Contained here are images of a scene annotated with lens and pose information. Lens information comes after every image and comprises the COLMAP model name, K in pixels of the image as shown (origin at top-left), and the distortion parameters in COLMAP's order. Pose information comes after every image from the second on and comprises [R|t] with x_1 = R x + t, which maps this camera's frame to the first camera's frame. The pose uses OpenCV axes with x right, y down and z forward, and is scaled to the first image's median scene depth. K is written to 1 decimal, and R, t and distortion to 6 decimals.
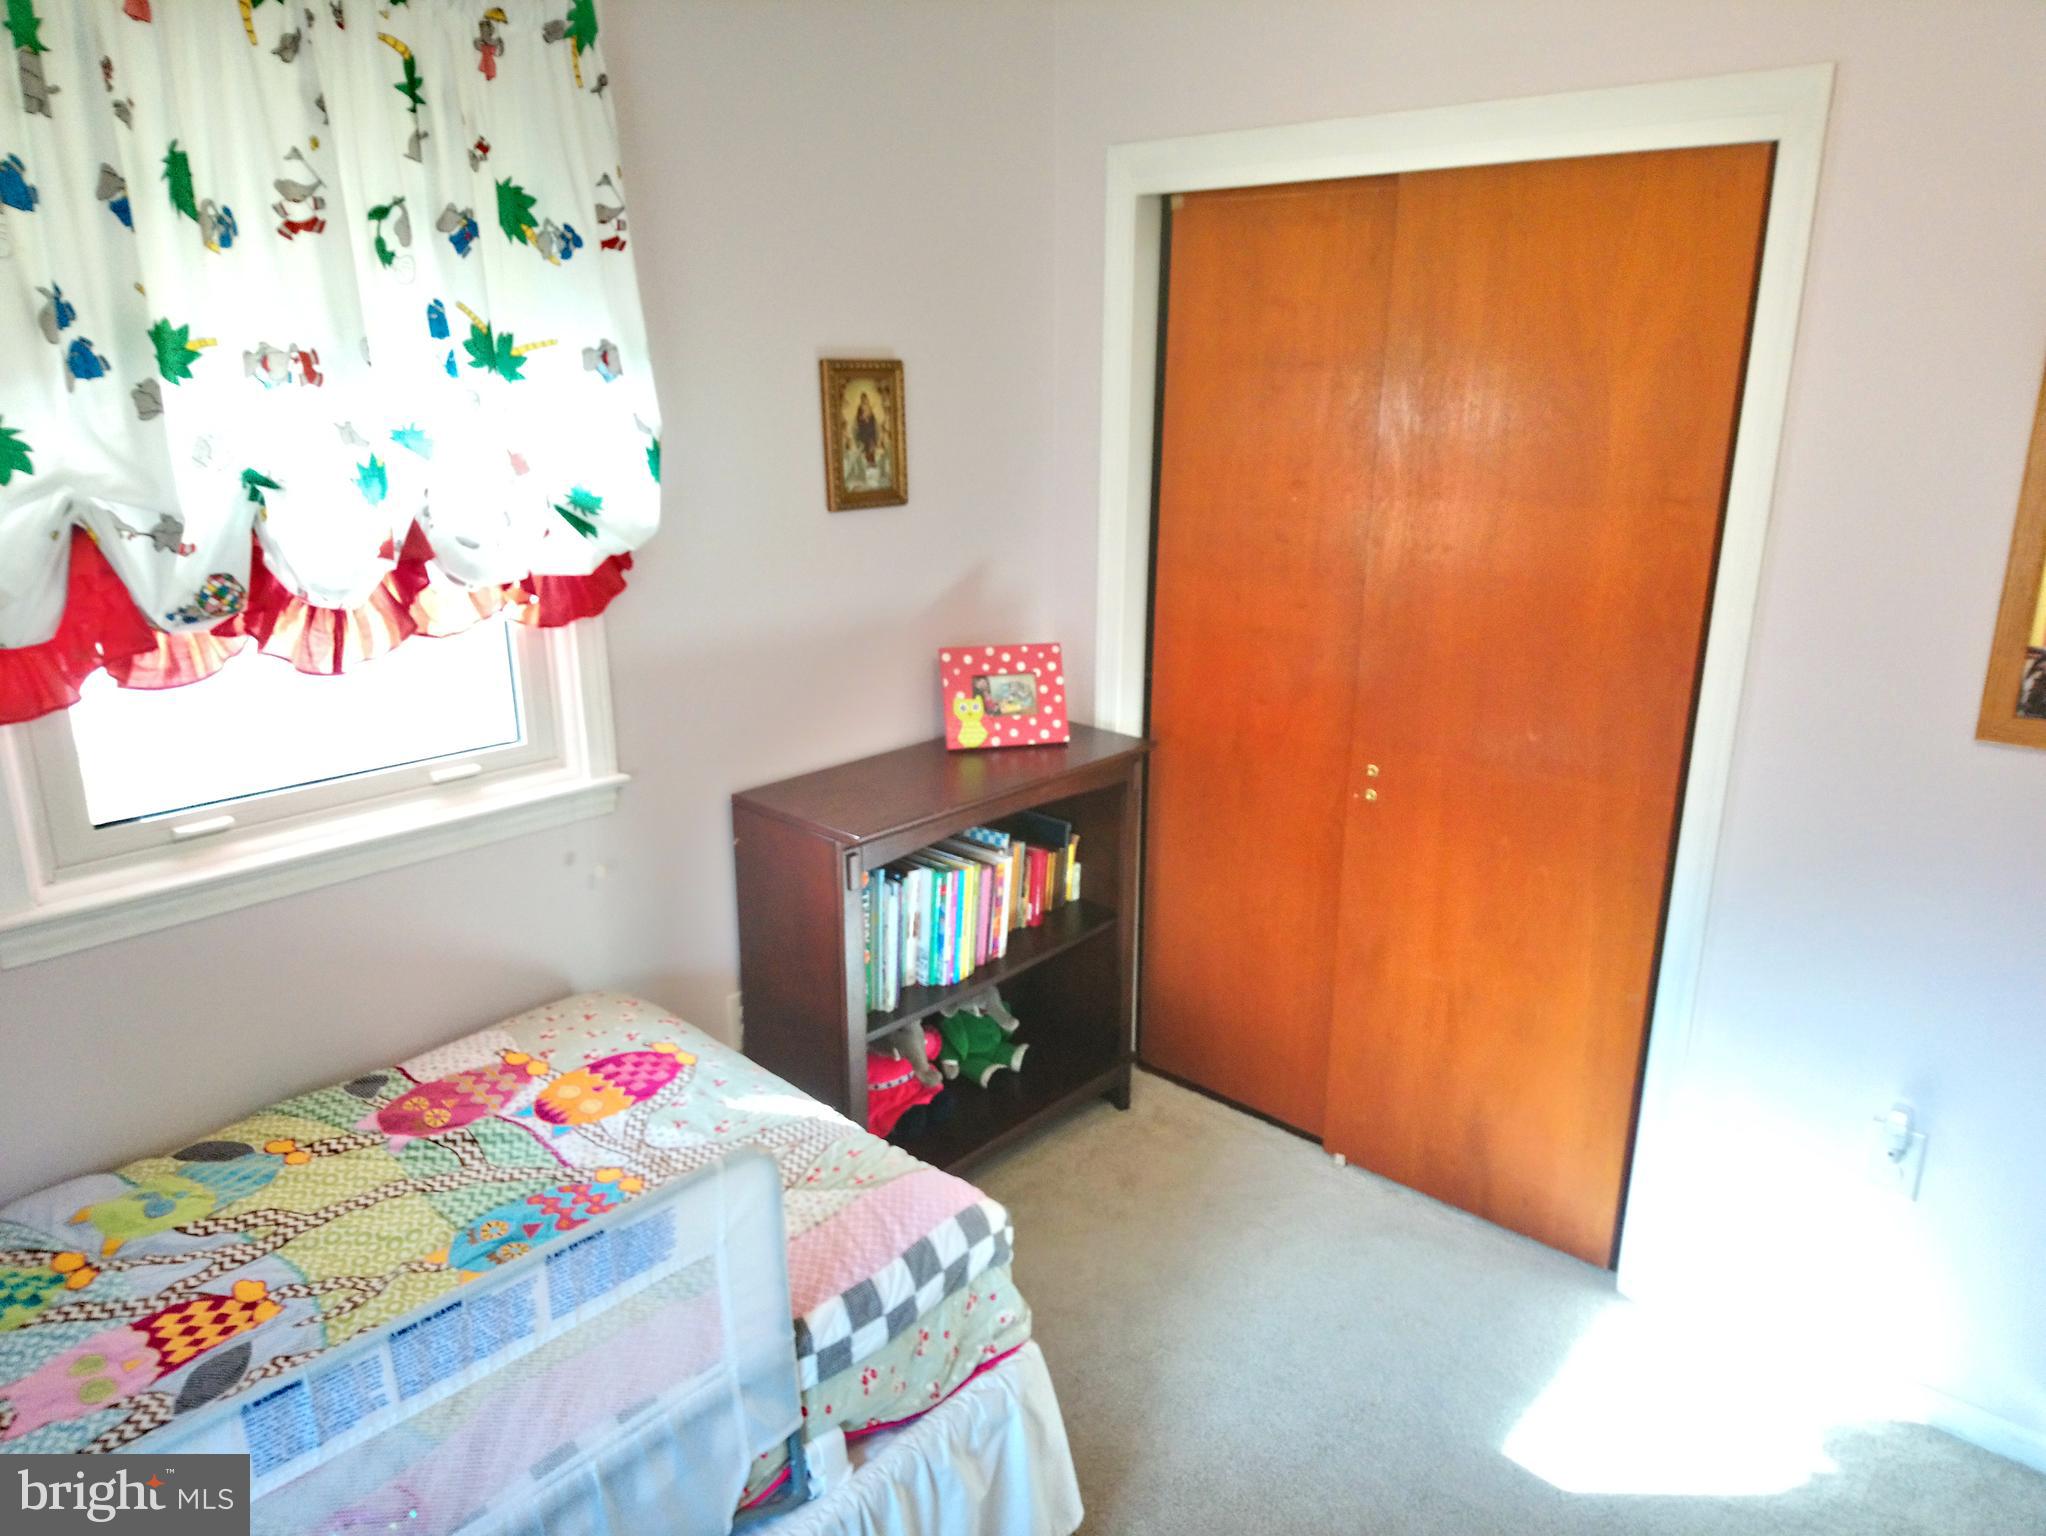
lens RADIAL K [[1367.8, 0, 1018.4], [0, 1367.8, 780.7], [0, 0, 1]] dist [0.140791, -0.183935]
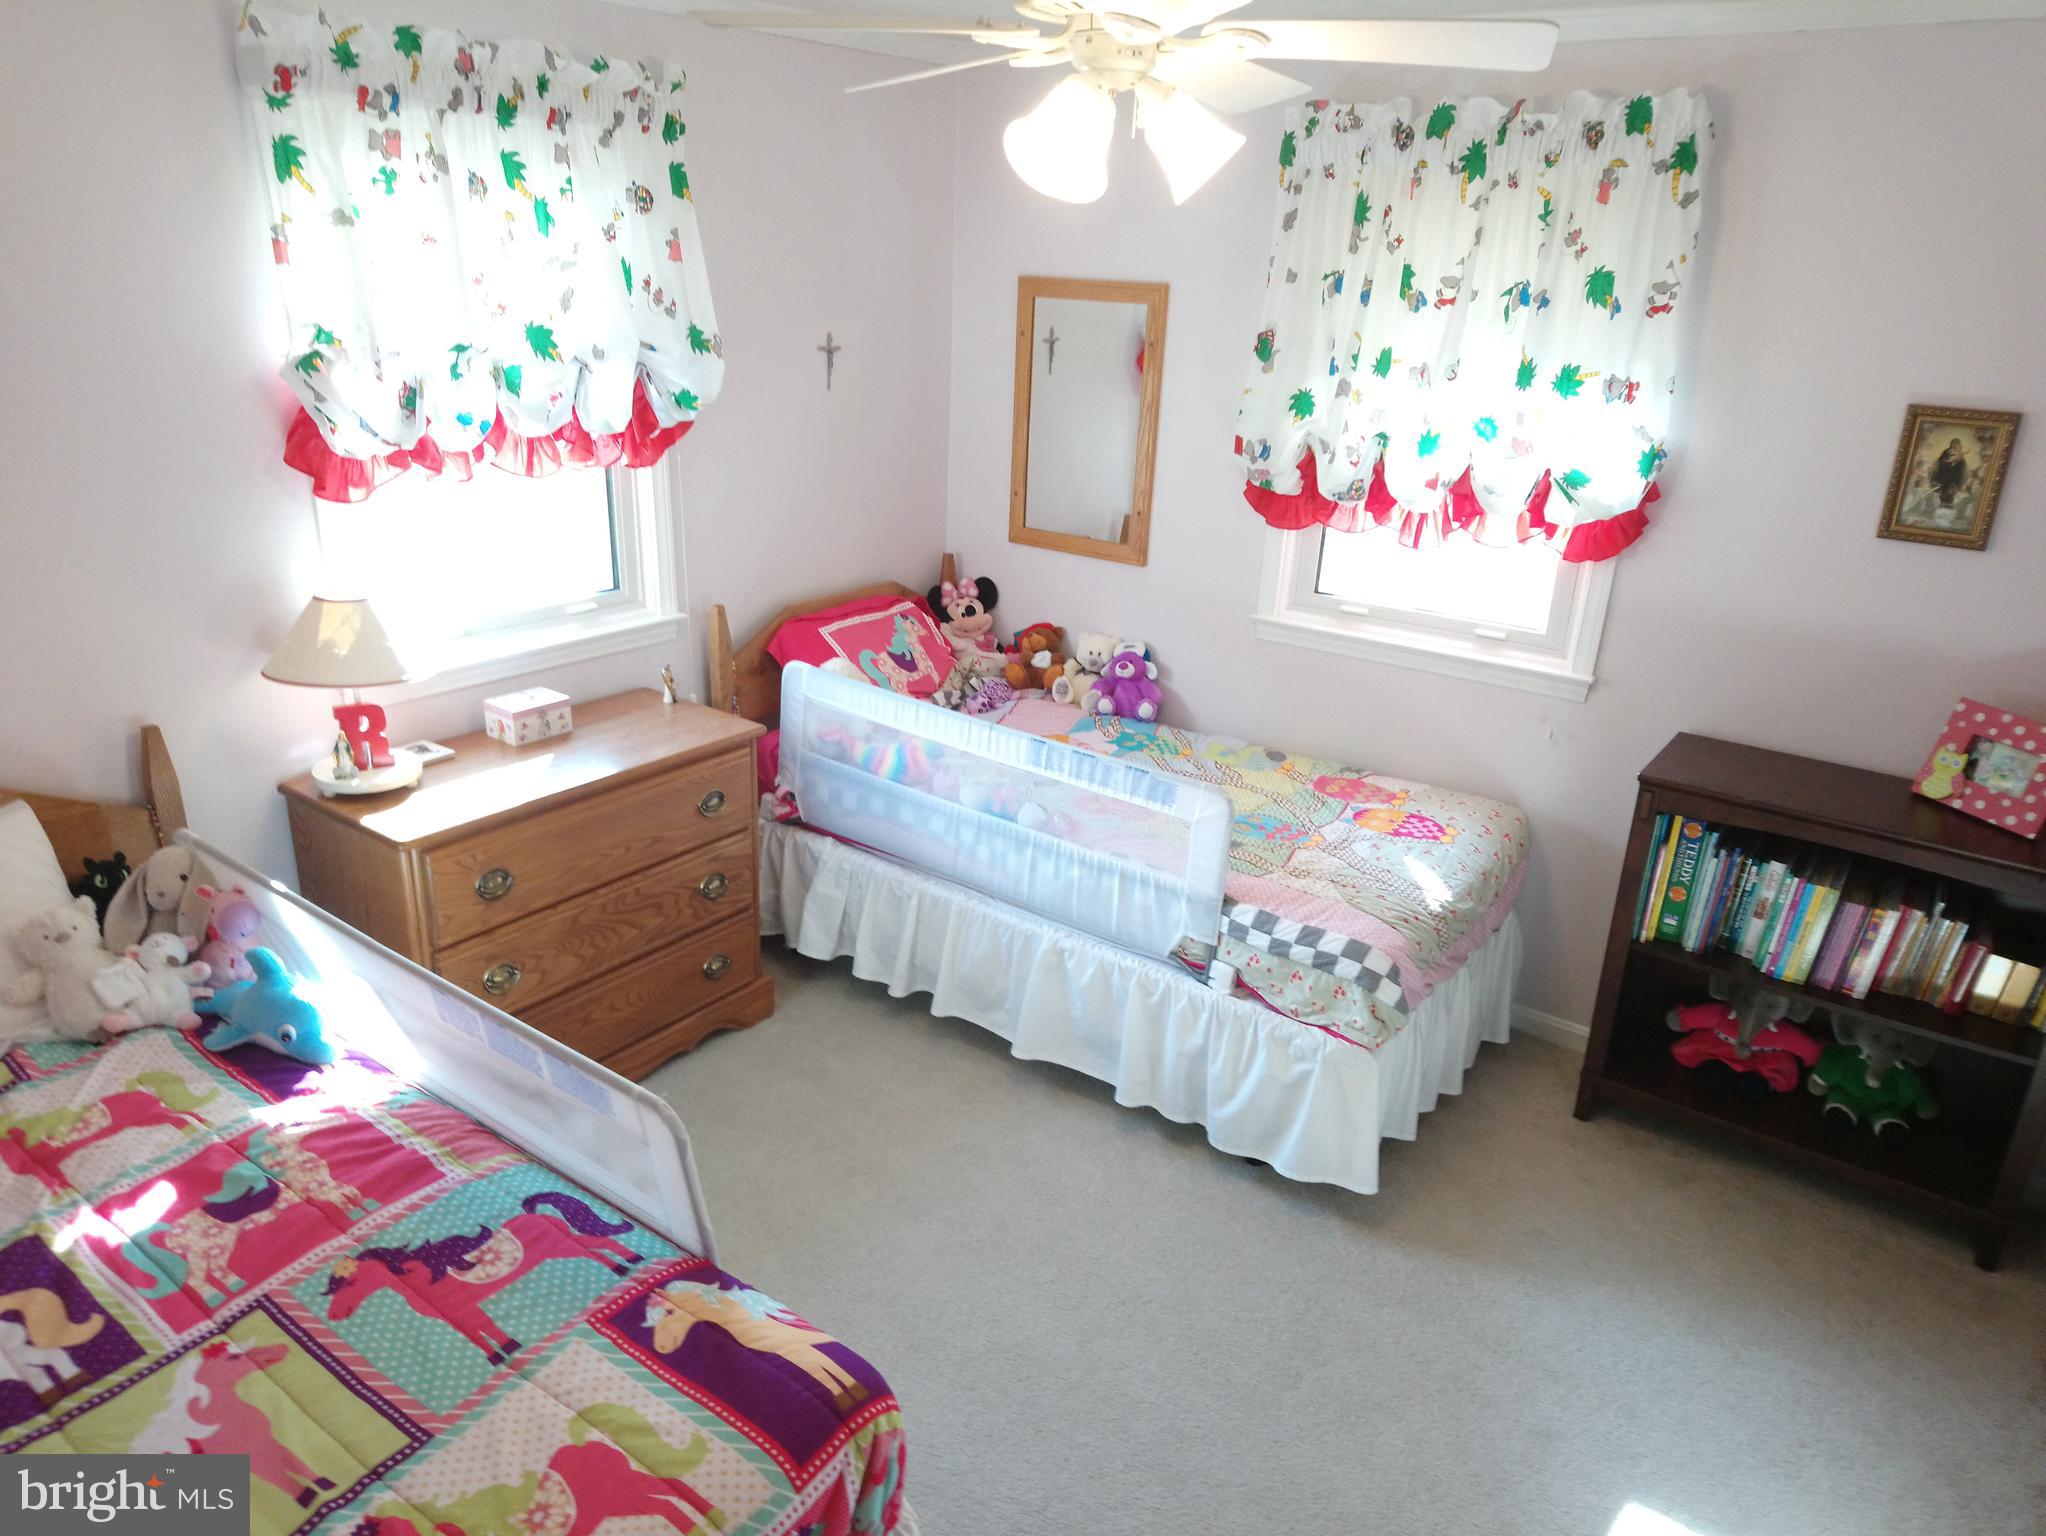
lens RADIAL K [[1367.8, 0, 1018.4], [0, 1367.8, 780.7], [0, 0, 1]] dist [0.140791, -0.183935]
pose [[0.085545, 0.362109, -0.928202, 1.068375], [-0.317388, 0.892988, 0.319120, -0.189316], [0.944429, 0.267301, 0.191320, 0.223794]]
